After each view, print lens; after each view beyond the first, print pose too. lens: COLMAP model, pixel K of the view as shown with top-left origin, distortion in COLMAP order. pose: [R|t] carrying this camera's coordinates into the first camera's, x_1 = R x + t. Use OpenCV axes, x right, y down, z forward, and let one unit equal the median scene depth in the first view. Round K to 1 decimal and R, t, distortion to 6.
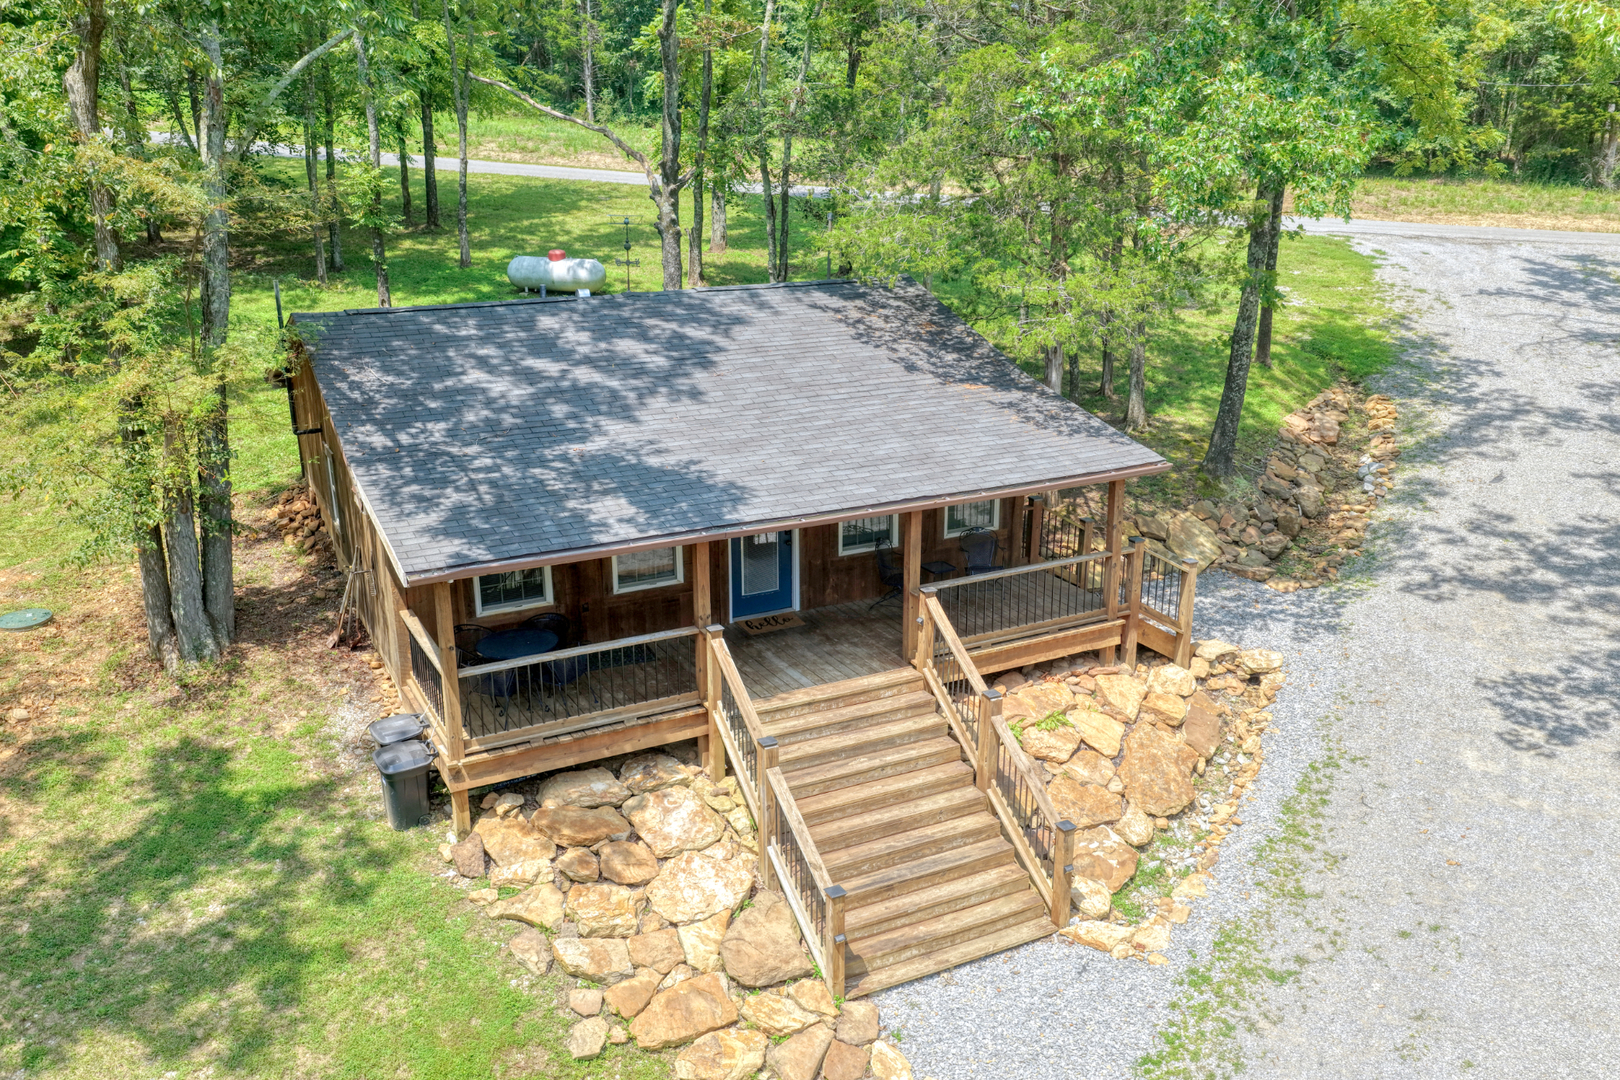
lens RADIAL K [[1352.6, 0, 811.1], [0, 1352.6, 548.9], [0, 0, 1]] dist [-0.016549, 0.046762]
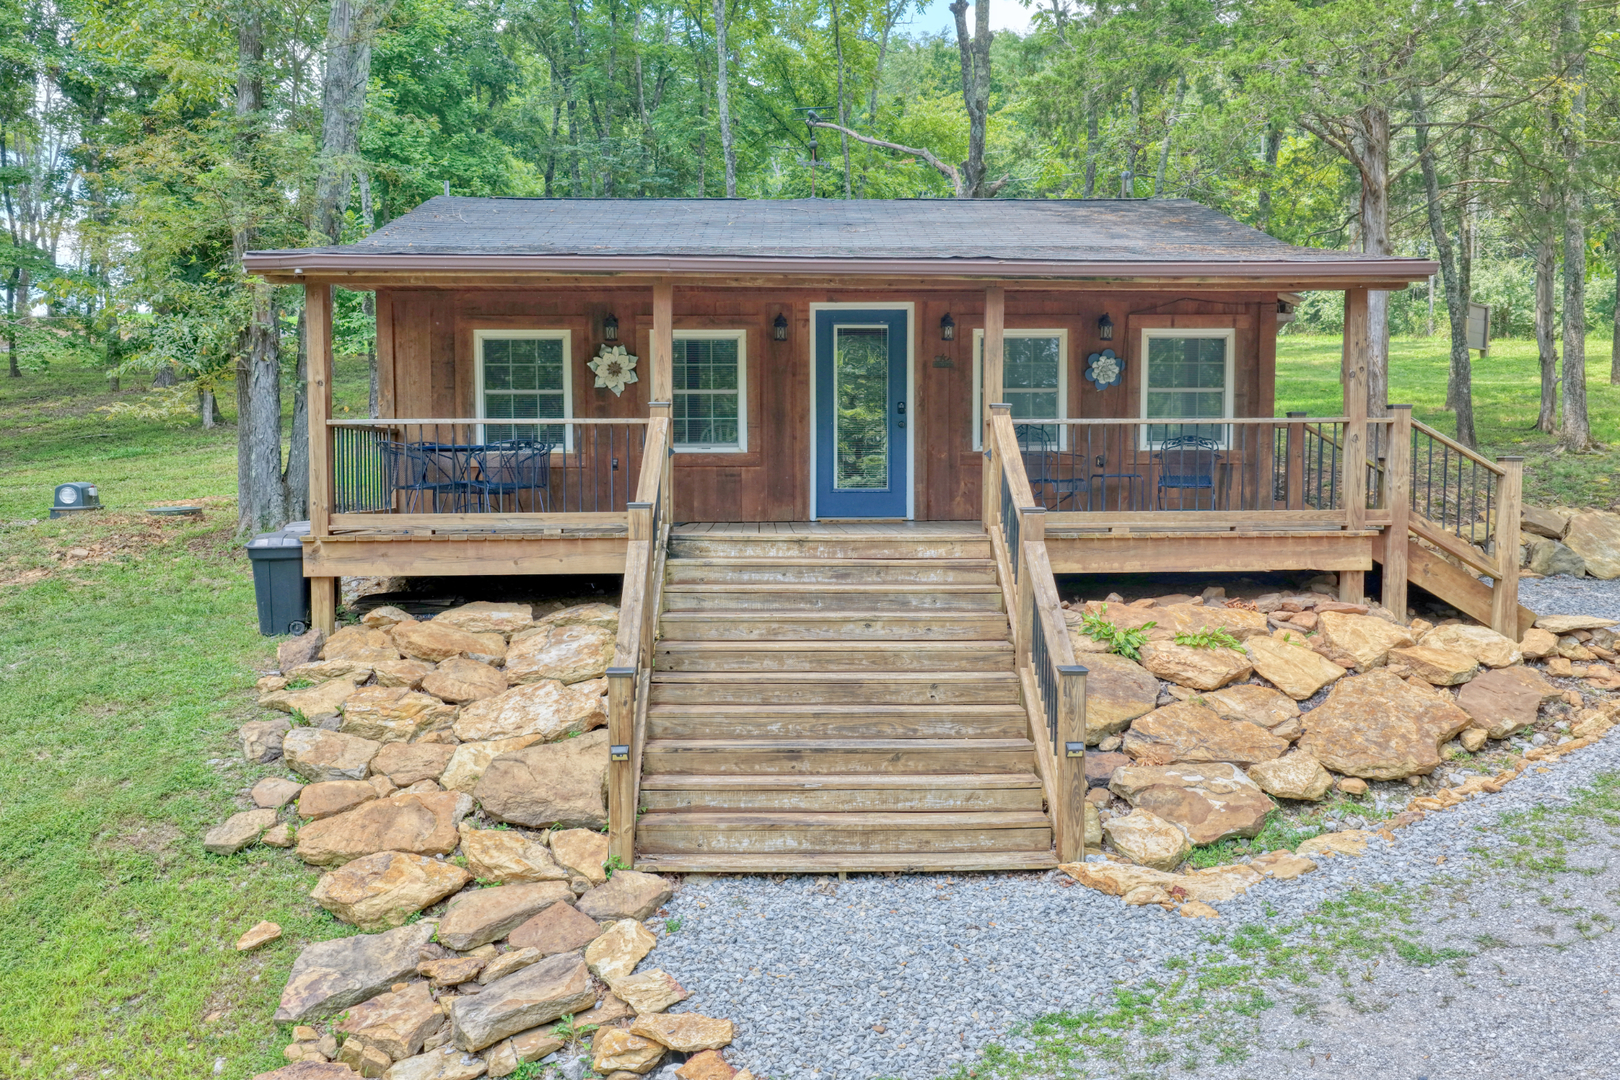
lens RADIAL K [[1352.6, 0, 810.8], [0, 1352.6, 546.0], [0, 0, 1]] dist [-0.016549, 0.046762]
pose [[0.904358, 0.029272, -0.425770, 0.302913], [-0.131153, 0.968430, -0.211996, 0.265072], [0.406123, 0.247561, 0.879646, 0.389772]]
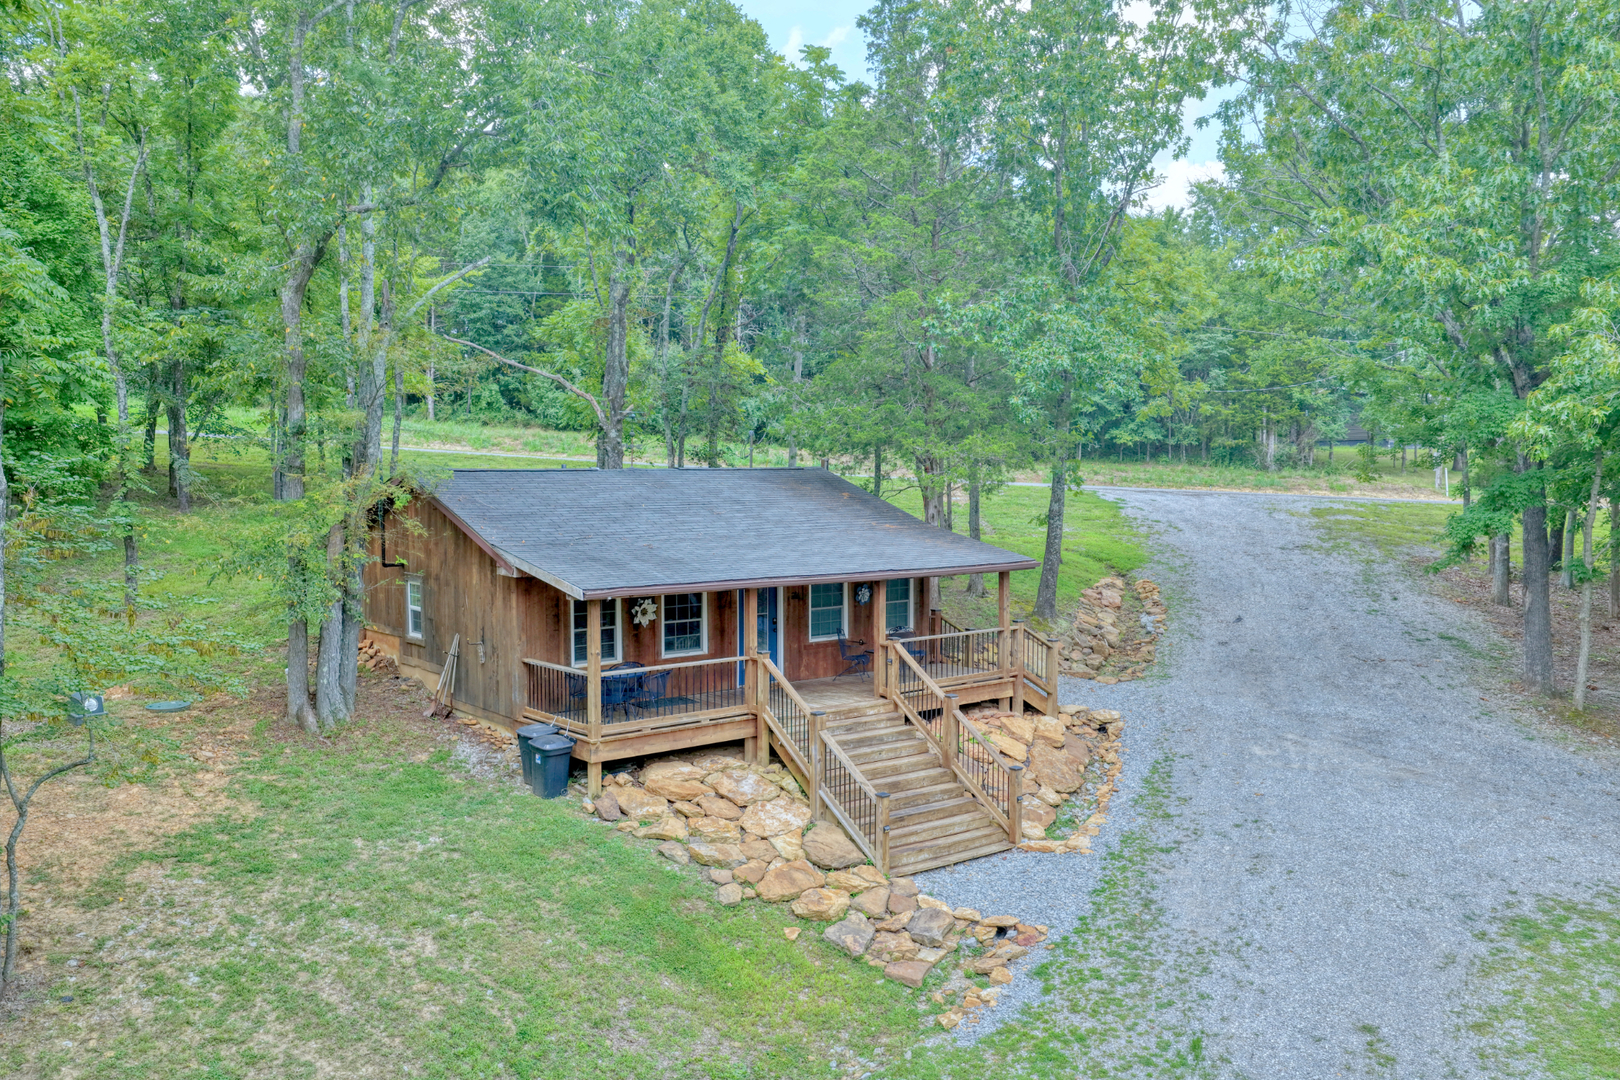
lens RADIAL K [[1352.6, 0, 808.6], [0, 1352.6, 532.5], [0, 0, 1]] dist [-0.016549, 0.046762]
pose [[0.981531, -0.007687, 0.191151, -0.285044], [0.056179, 0.966719, -0.249596, 0.283773], [-0.182870, 0.255725, 0.949296, -0.385635]]
